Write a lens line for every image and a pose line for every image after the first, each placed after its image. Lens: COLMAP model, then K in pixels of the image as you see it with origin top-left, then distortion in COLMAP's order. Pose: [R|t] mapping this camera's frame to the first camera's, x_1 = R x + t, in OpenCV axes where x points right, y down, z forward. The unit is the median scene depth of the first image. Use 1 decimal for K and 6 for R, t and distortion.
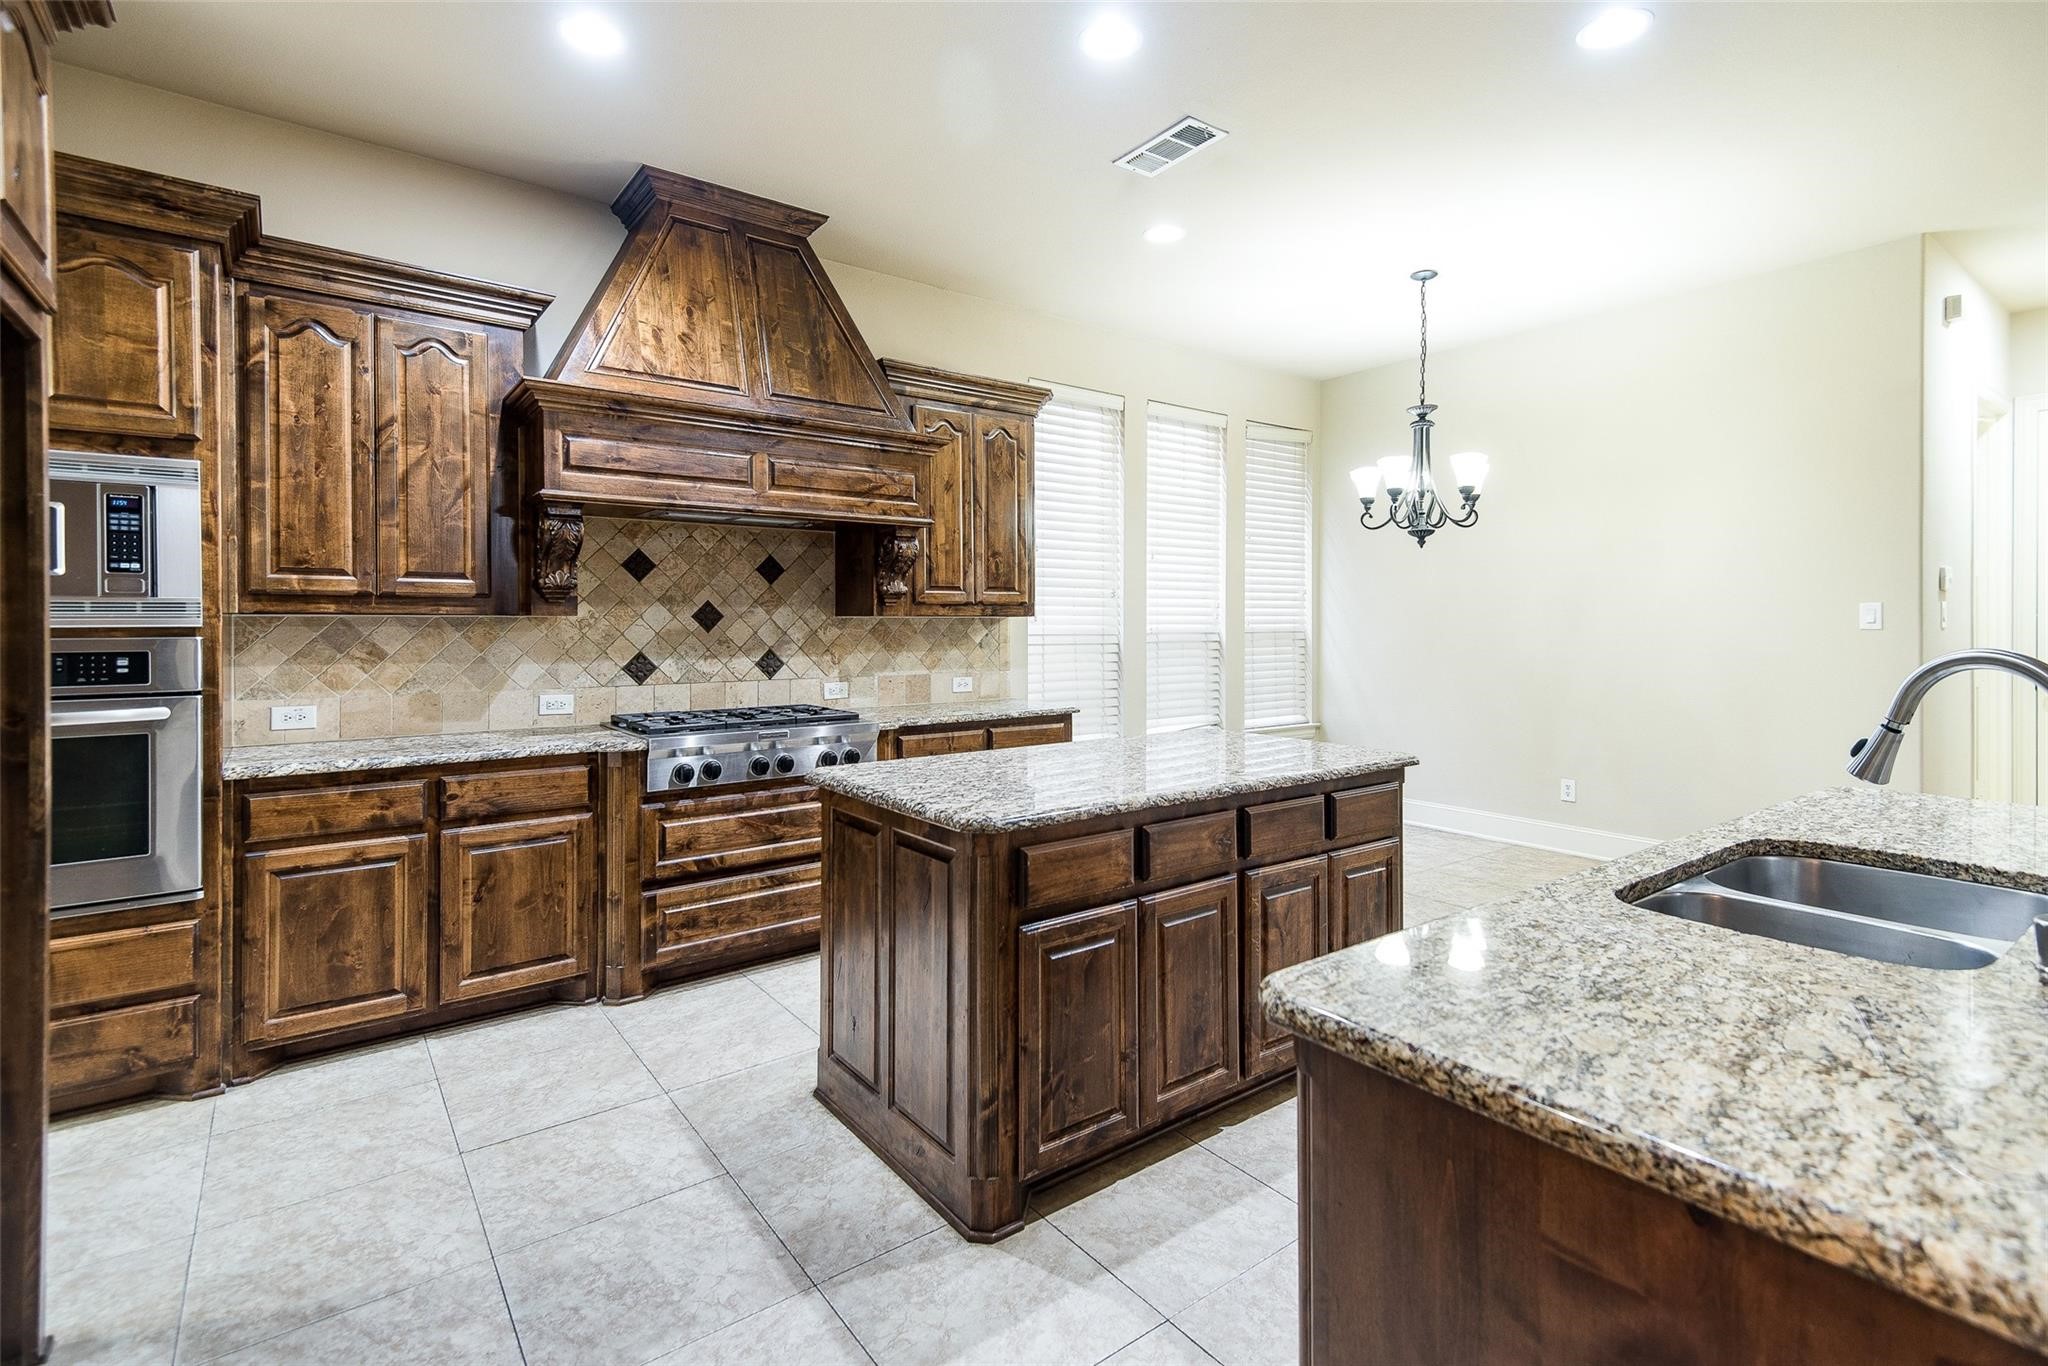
lens RADIAL K [[938.0, 0, 1018.3], [0, 938.0, 632.5], [0, 0, 1]] dist [0.039089, -0.012033]
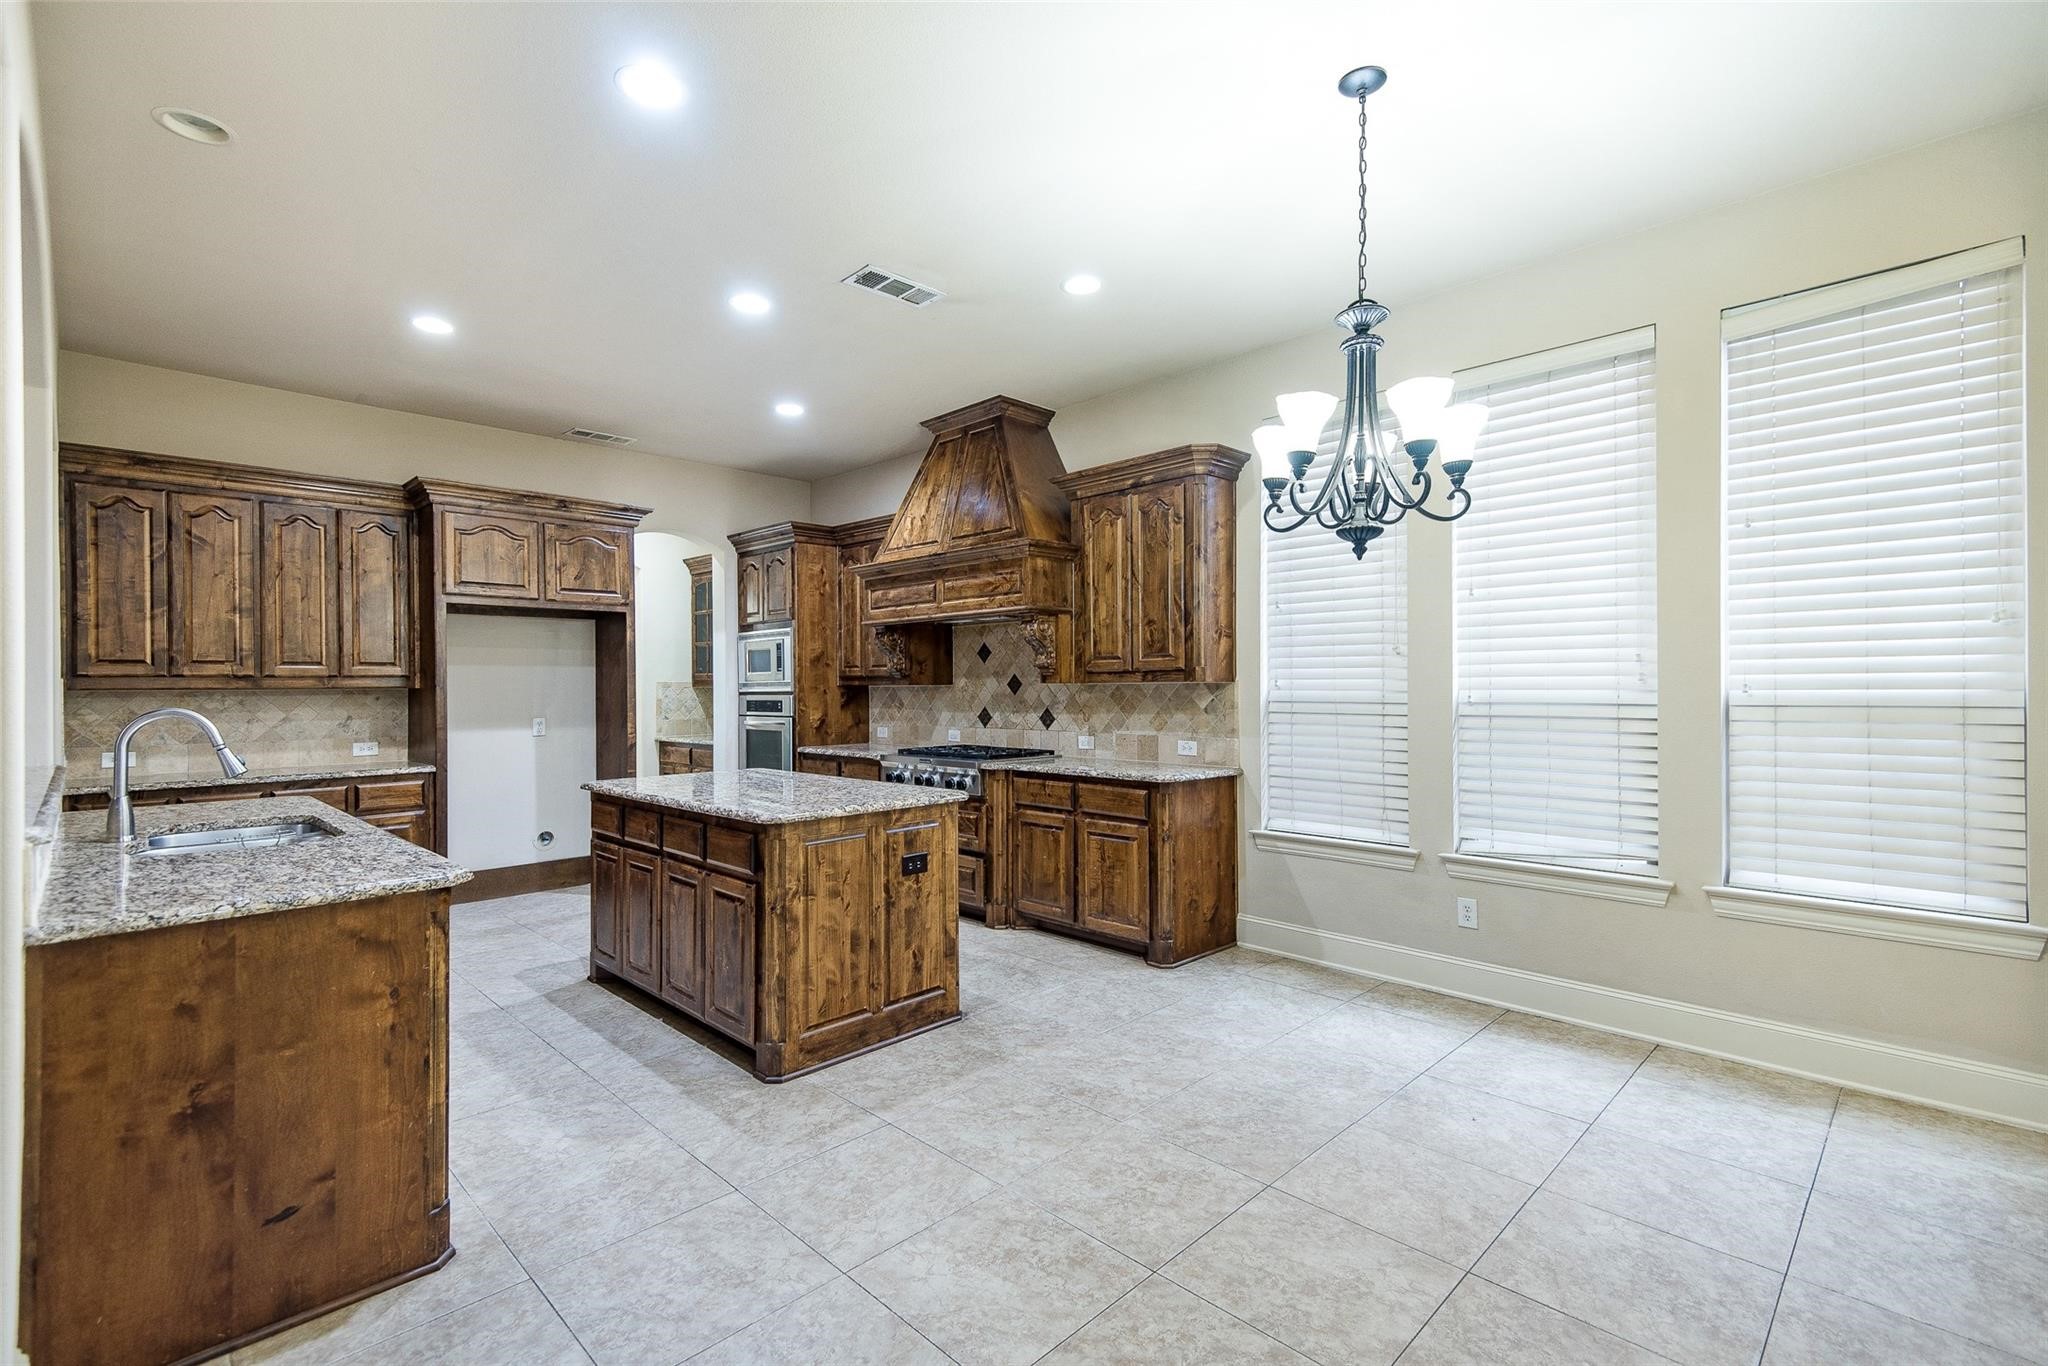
lens RADIAL K [[938.0, 0, 1008.6], [0, 938.0, 686.6], [0, 0, 1]] dist [0.039089, -0.012033]
pose [[0.121937, 0.000834, -0.992538, 1.274414], [-0.003939, 0.999992, 0.000357, -0.015847], [0.992530, 0.003866, 0.121939, 0.923851]]
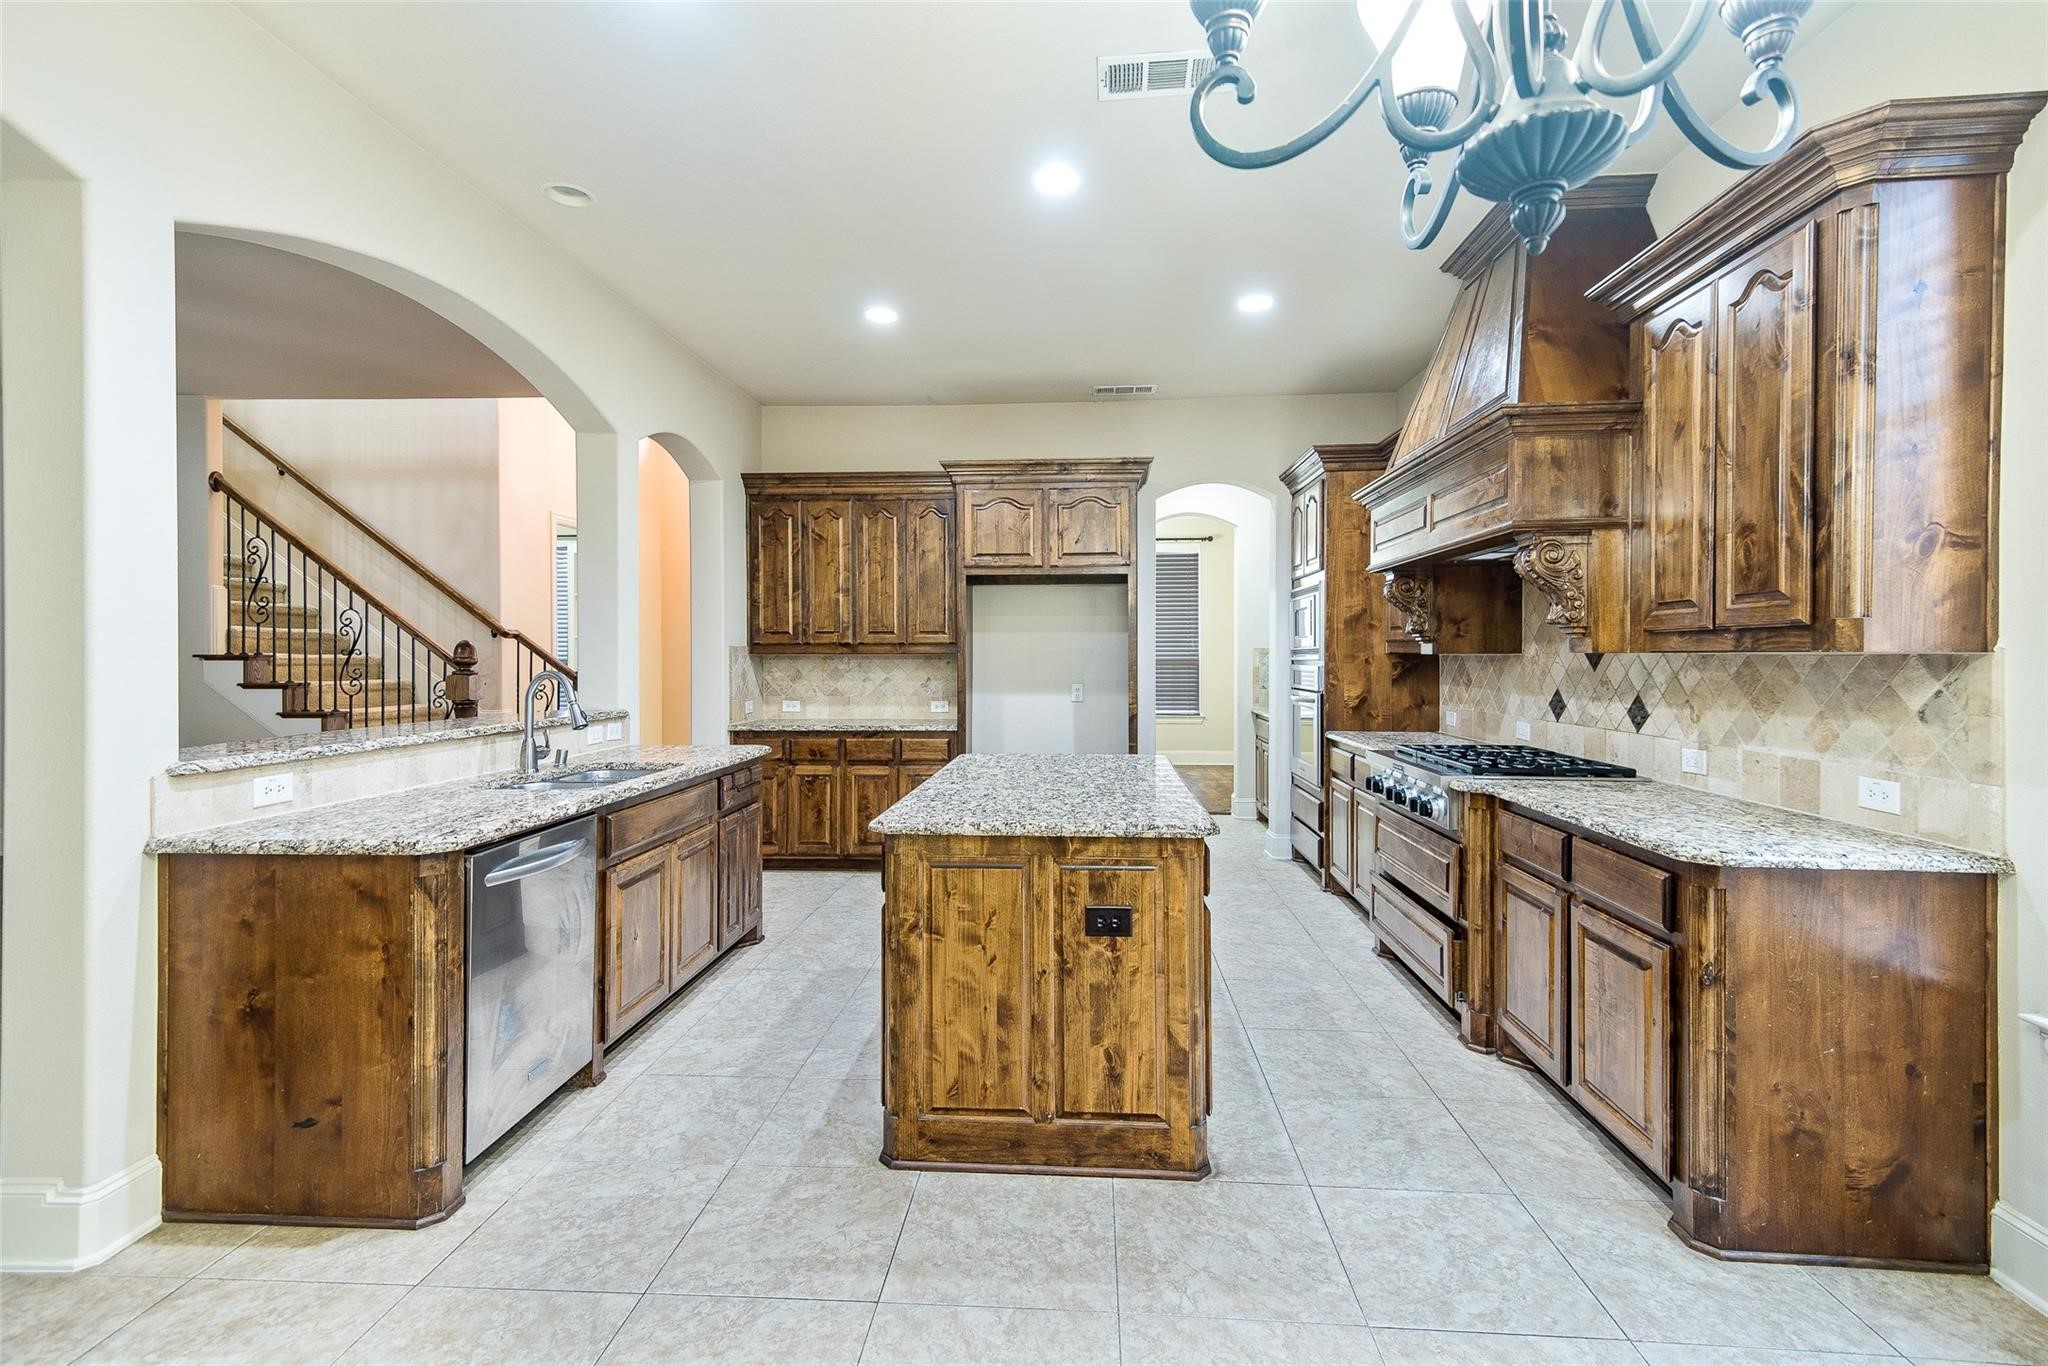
lens RADIAL K [[938.0, 0, 1015.1], [0, 938.0, 662.1], [0, 0, 1]] dist [0.039089, -0.012033]
pose [[-0.665761, 0.008145, -0.746121, 0.807143], [-0.006454, 0.999840, 0.016673, -0.023104], [0.746137, 0.015916, -0.665602, 1.353227]]
